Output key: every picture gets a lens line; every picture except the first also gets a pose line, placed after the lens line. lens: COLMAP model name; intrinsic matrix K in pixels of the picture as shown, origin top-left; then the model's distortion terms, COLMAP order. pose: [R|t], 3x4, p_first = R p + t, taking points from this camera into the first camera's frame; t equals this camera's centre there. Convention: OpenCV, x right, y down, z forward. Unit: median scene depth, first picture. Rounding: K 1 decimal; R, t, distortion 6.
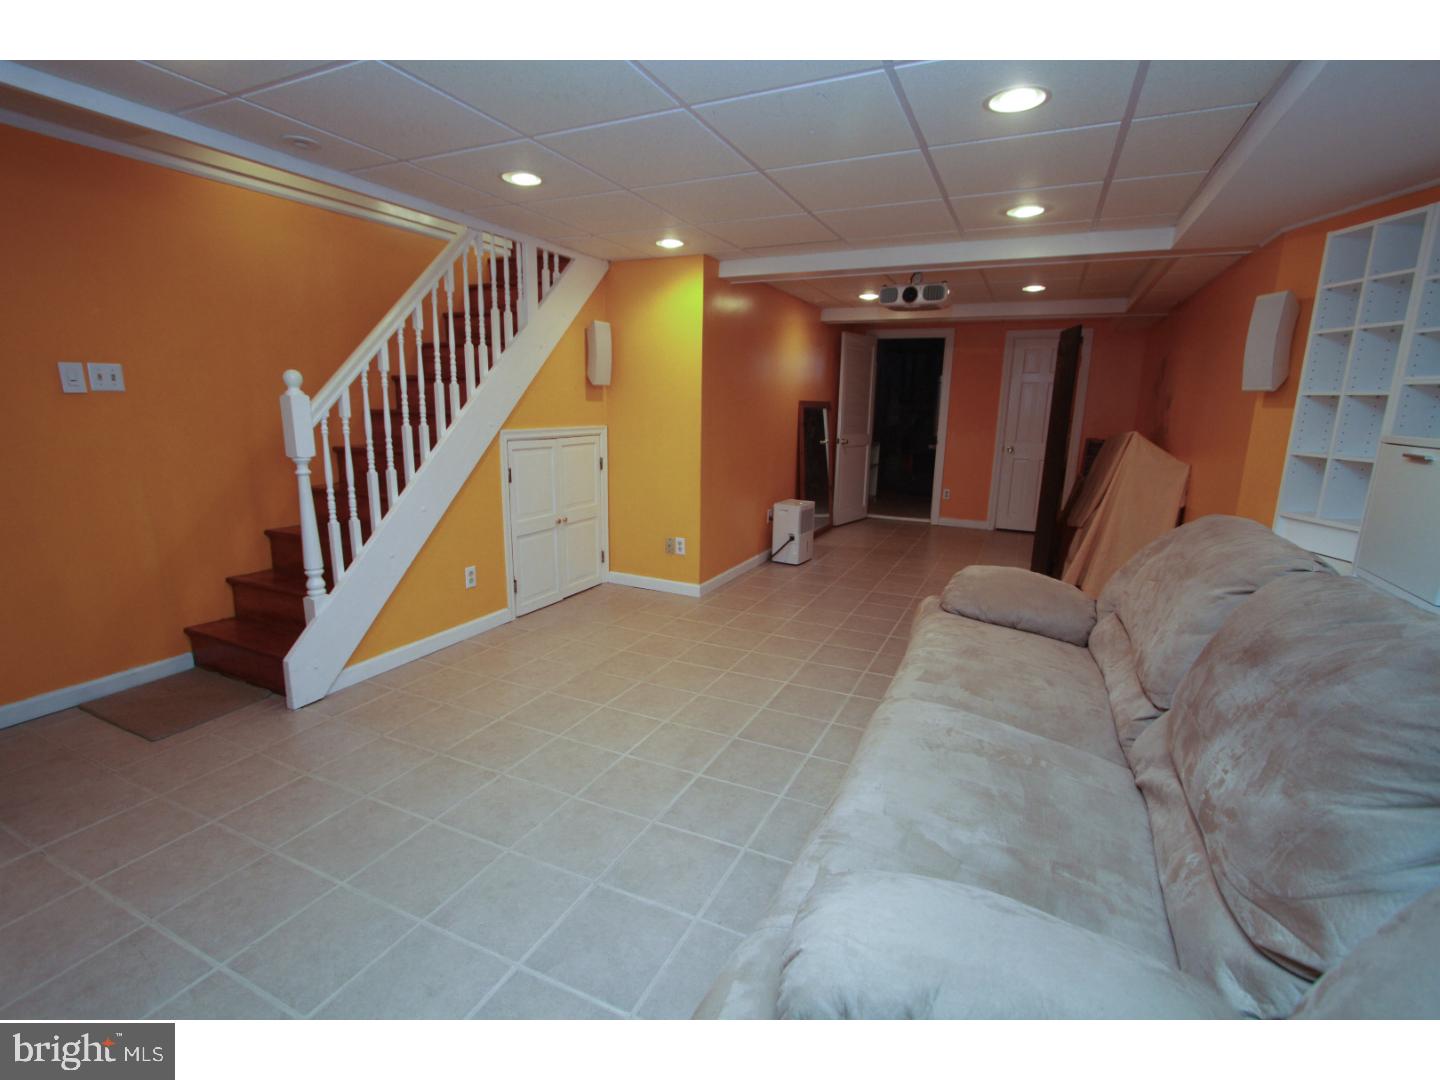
lens RADIAL K [[661.4, 0, 722.2], [0, 661.4, 544.7], [0, 0, 1]] dist [-0.011968, 0.001624]
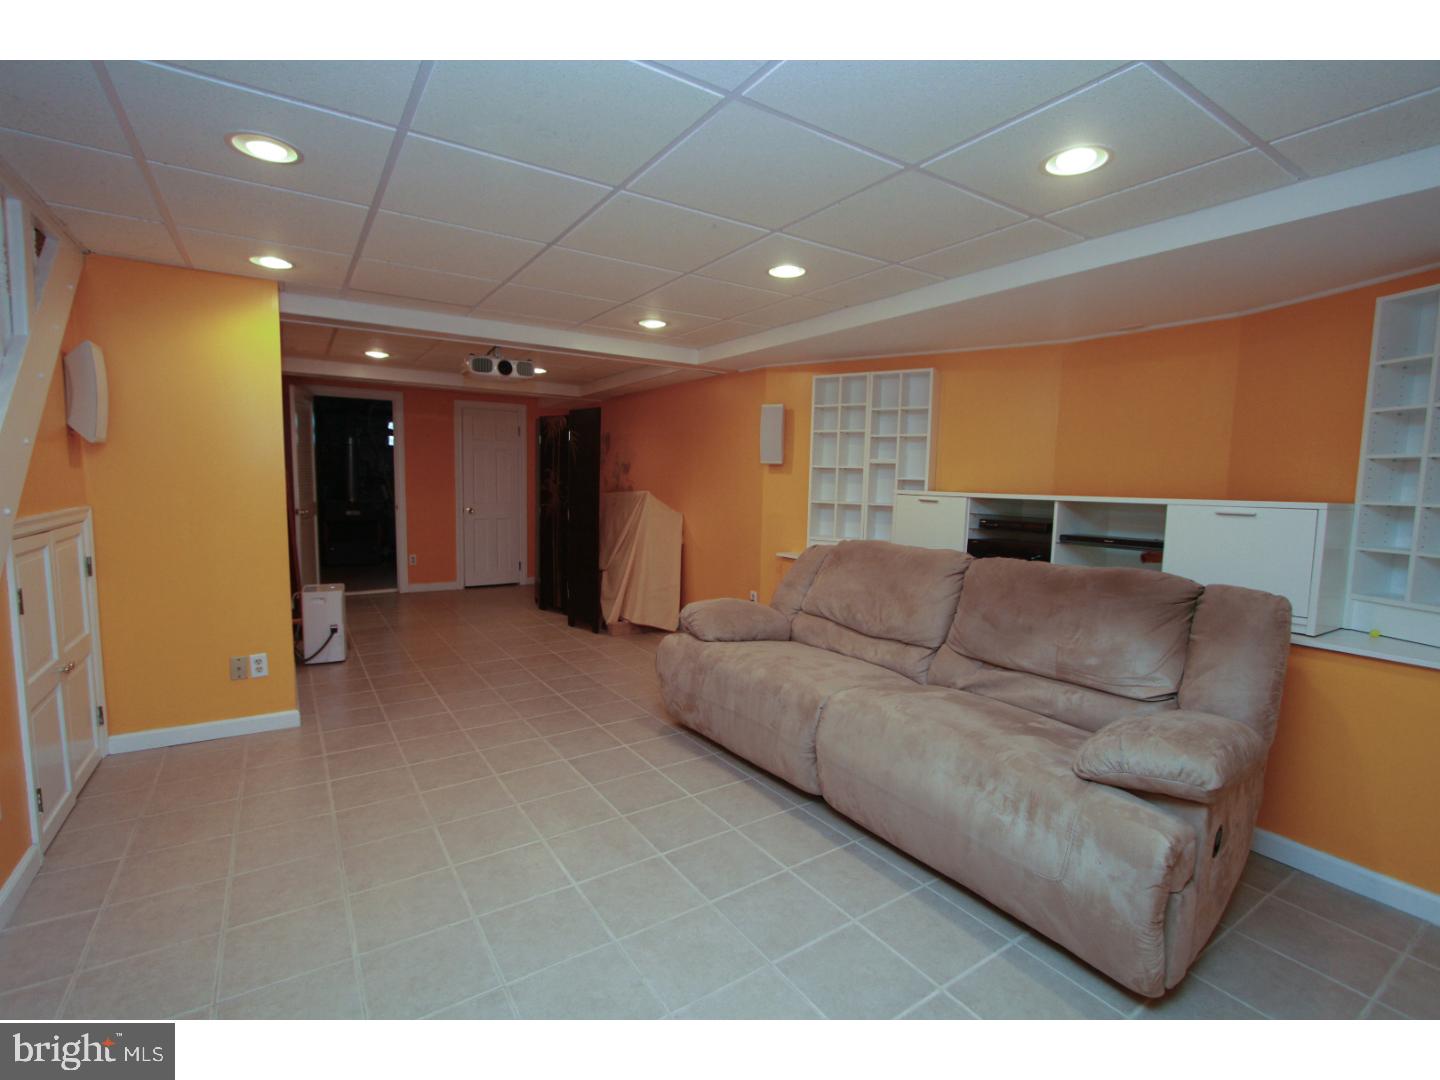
lens RADIAL K [[661.4, 0, 722.6], [0, 661.4, 535.2], [0, 0, 1]] dist [-0.011968, 0.001624]
pose [[0.520533, -0.083023, 0.849796, -0.414673], [0.169635, 0.985477, -0.007629, -0.048099], [-0.836821, 0.148127, 0.527057, 0.185442]]
